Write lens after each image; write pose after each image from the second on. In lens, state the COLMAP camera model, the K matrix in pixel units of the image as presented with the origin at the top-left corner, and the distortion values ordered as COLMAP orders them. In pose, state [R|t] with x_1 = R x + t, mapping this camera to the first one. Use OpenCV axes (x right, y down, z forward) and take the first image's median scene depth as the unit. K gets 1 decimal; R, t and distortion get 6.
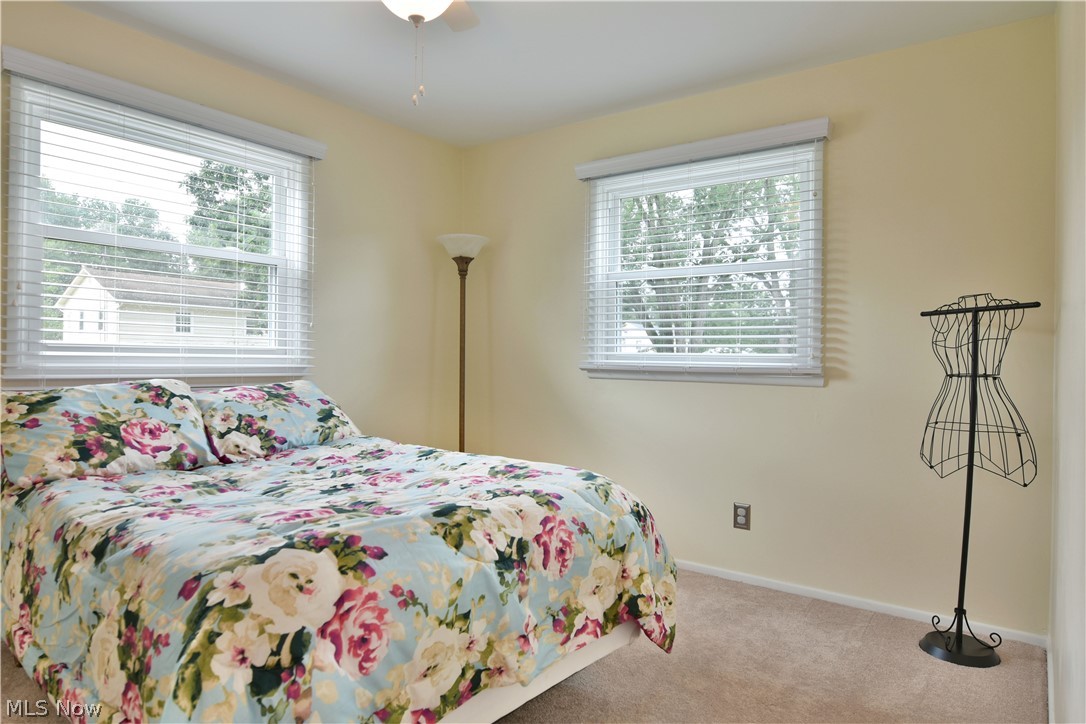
lens RADIAL K [[660.1, 0, 552.5], [0, 660.1, 366.6], [0, 0, 1]] dist [-0.012334, -0.005942]
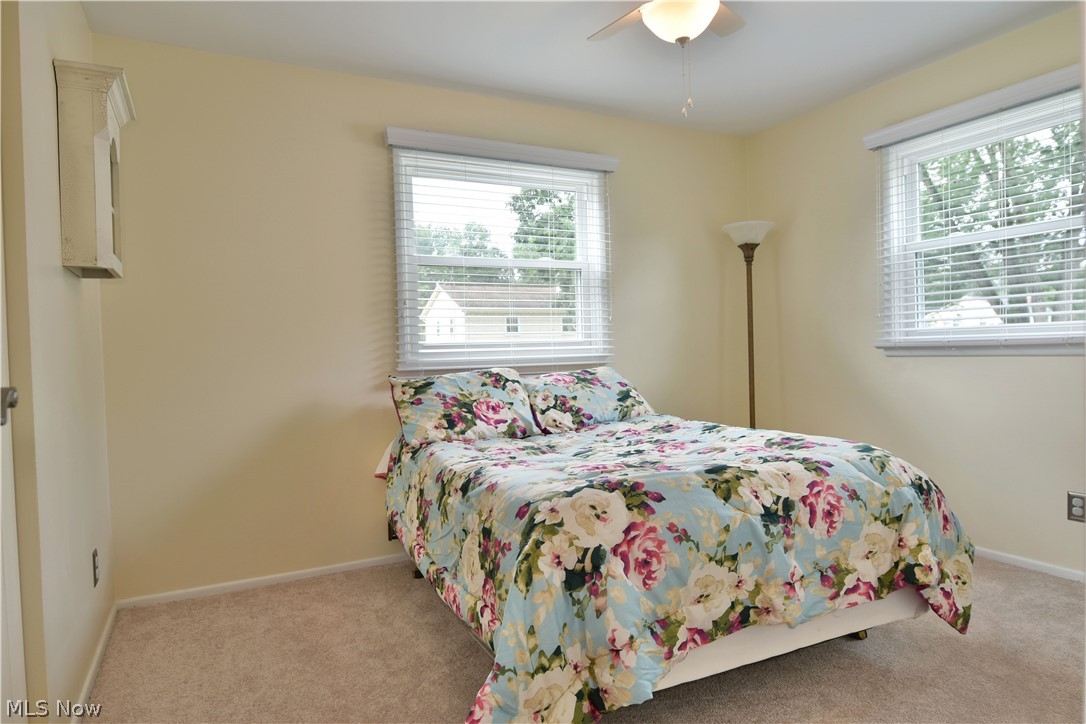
lens RADIAL K [[660.1, 0, 549.6], [0, 660.1, 371.2], [0, 0, 1]] dist [-0.012334, -0.005942]
pose [[0.896488, -0.026650, -0.442266, 0.064401], [0.035923, 0.999275, 0.012604, 0.014916], [0.441610, -0.027187, 0.896795, -0.114386]]
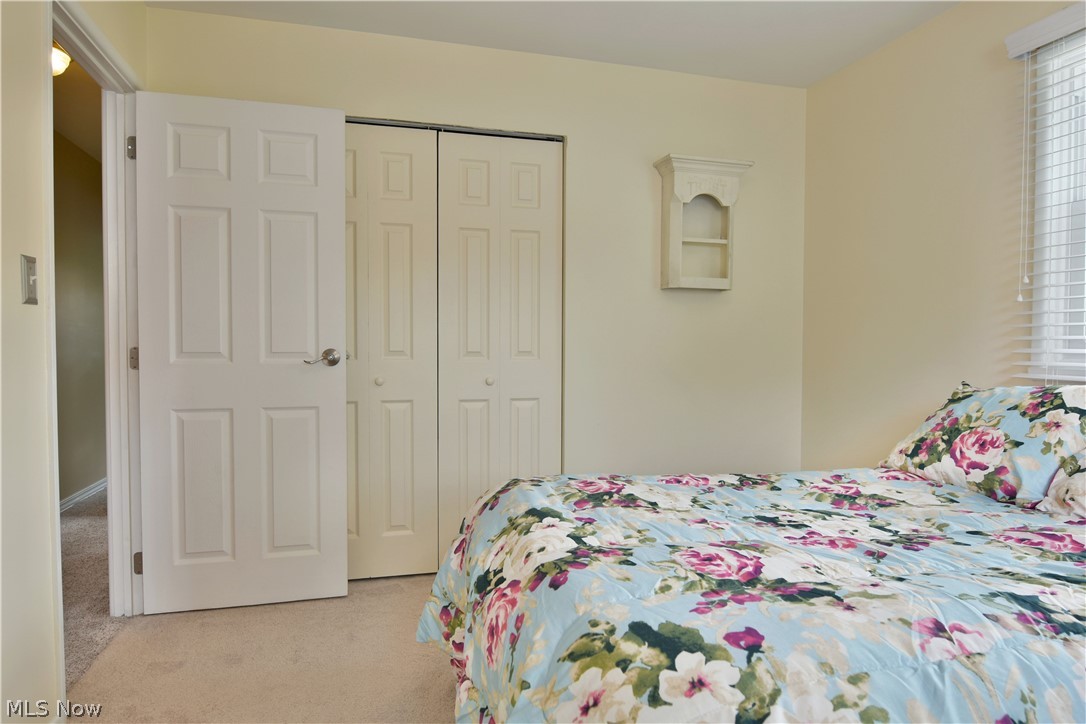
lens RADIAL K [[660.1, 0, 540.1], [0, 660.1, 361.6], [0, 0, 1]] dist [-0.012334, -0.005942]
pose [[-0.607569, 0.004179, -0.794256, 0.392057], [-0.025068, 0.999387, 0.024434, -0.011085], [0.793871, 0.034756, -0.607092, 1.084852]]
